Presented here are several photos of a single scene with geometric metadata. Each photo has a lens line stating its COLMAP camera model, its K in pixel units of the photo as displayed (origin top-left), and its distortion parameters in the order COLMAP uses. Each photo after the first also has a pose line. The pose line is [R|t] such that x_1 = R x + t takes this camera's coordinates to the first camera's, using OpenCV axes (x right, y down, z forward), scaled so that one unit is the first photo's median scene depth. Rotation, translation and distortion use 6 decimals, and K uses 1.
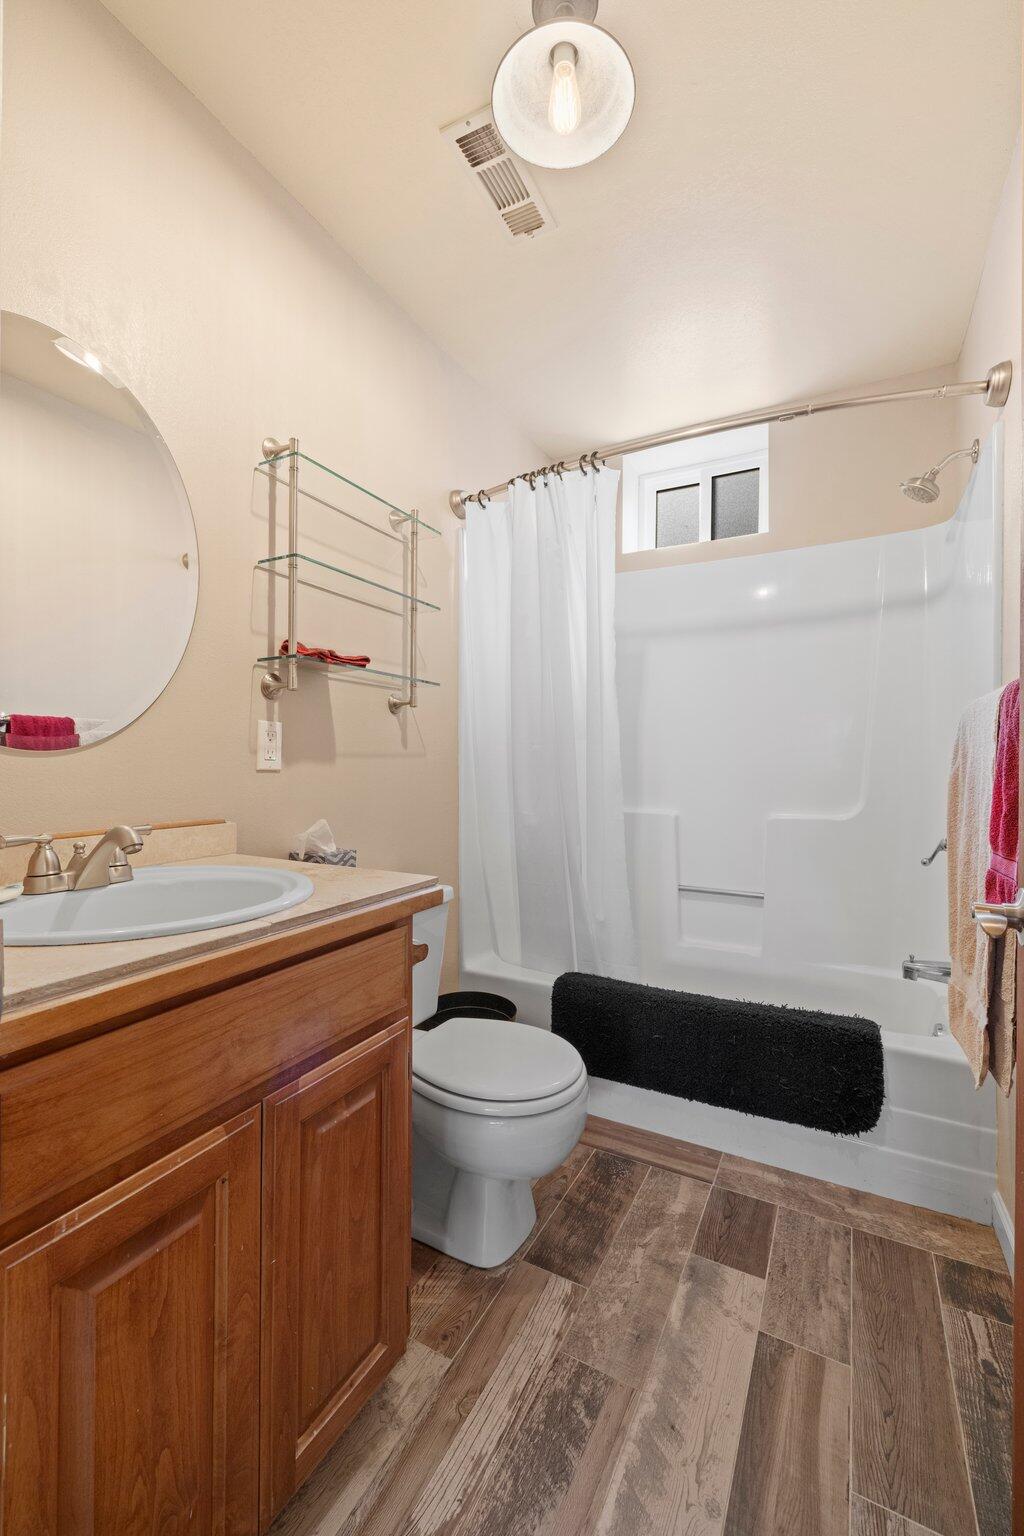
lens RADIAL K [[645.3, 0, 512.9], [0, 645.3, 765.3], [0, 0, 1]] dist [-0.000814, 0.000004]
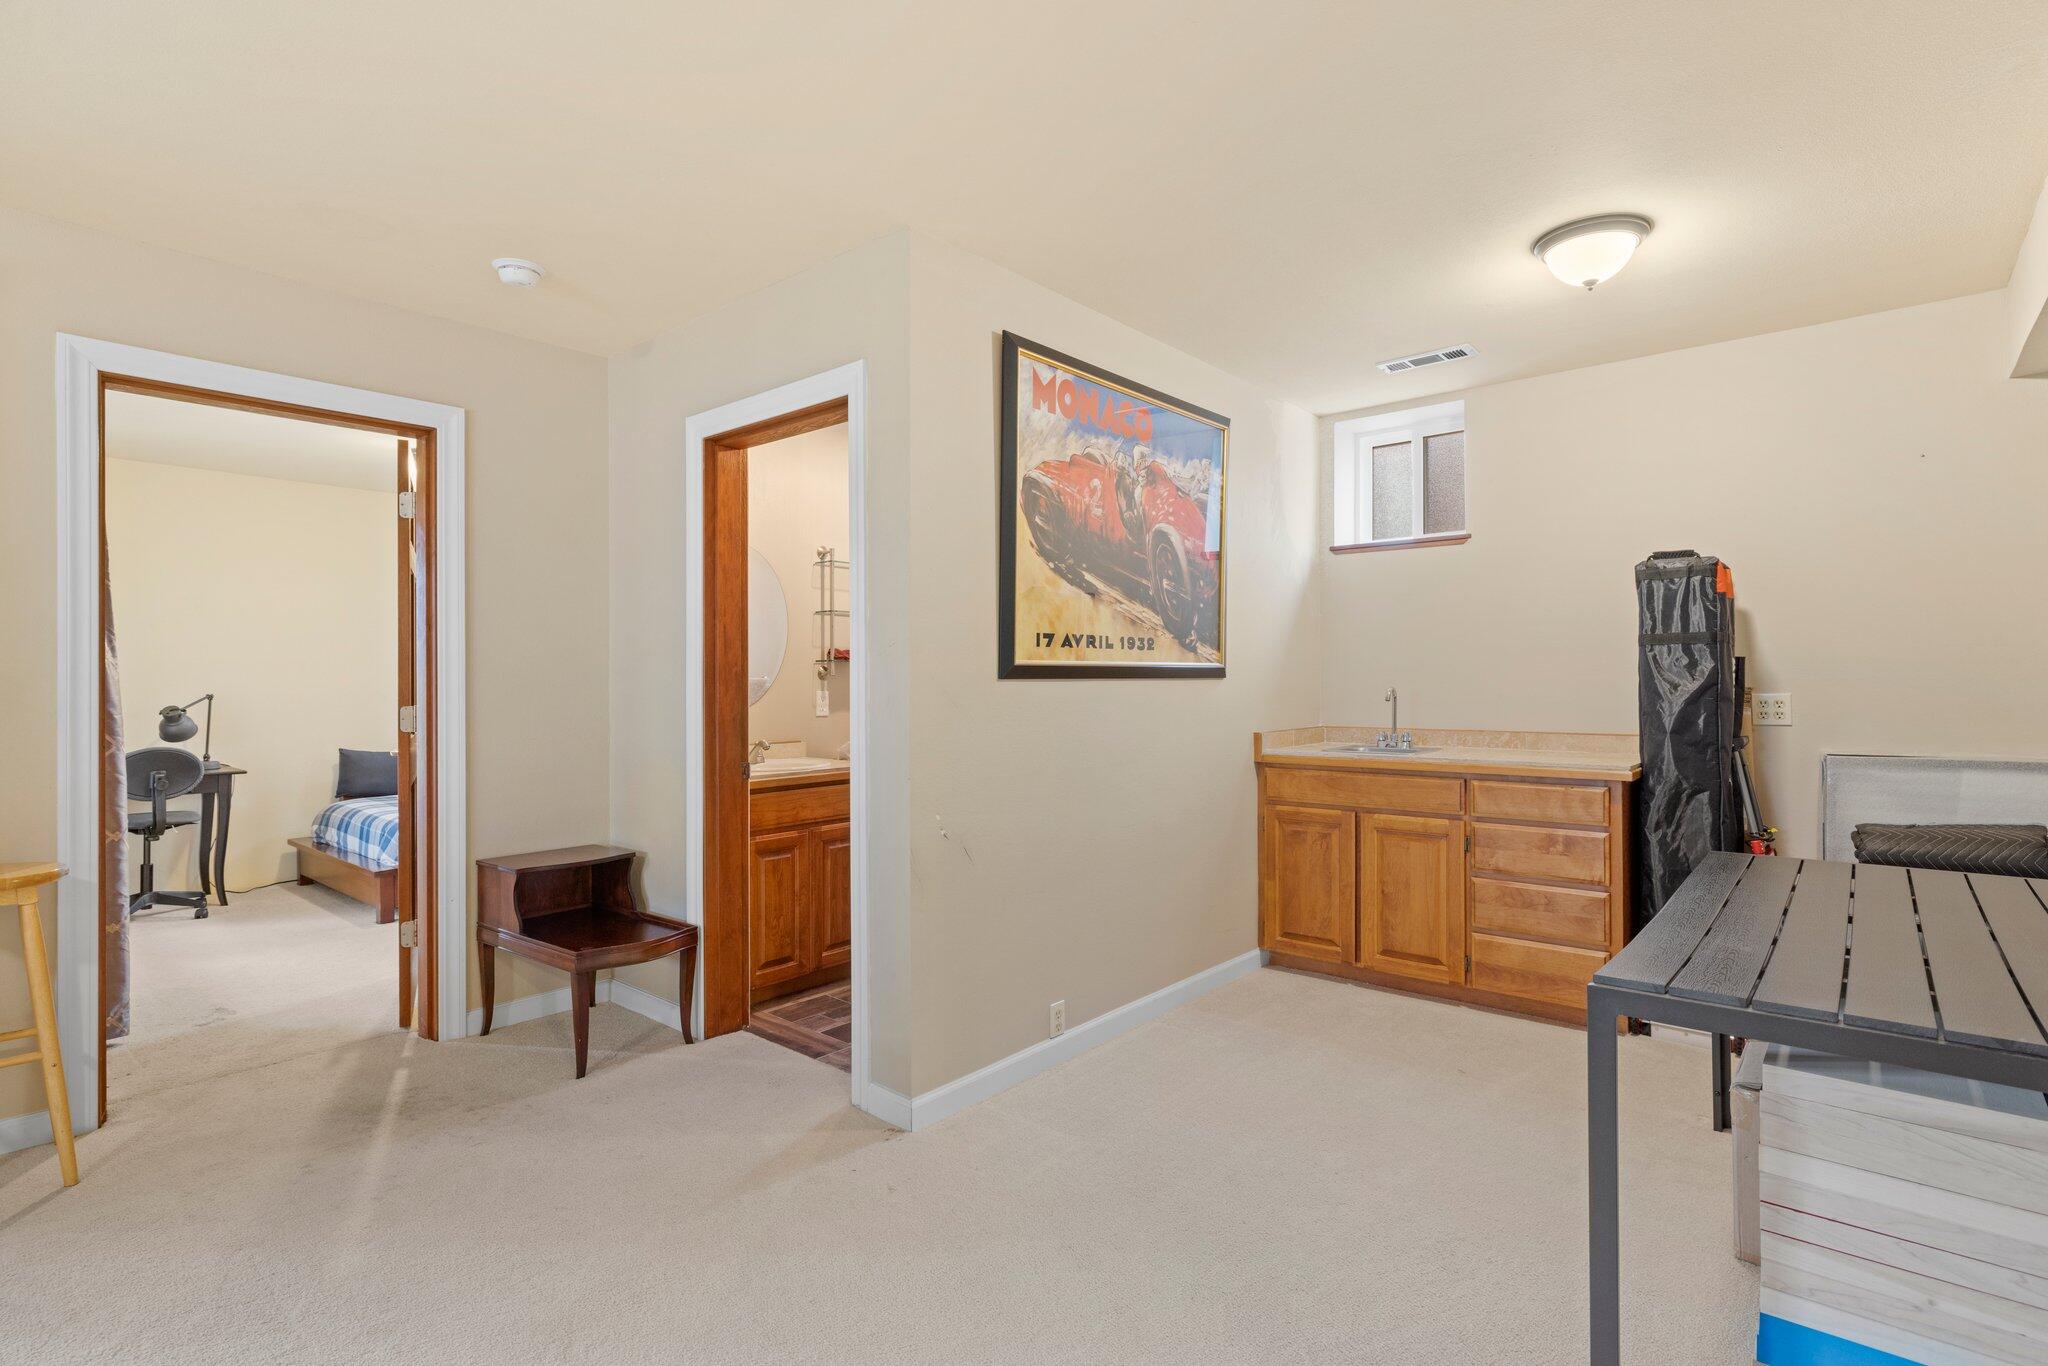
lens RADIAL K [[994.2, 0, 1023.5], [0, 994.2, 684.5], [0, 0, 1]] dist [0.000841, 0.000009]
pose [[0.975257, -0.010759, -0.220812, 0.960508], [0.010755, 0.999941, -0.001220, -0.084256], [0.220813, -0.001185, 0.975316, -1.962888]]
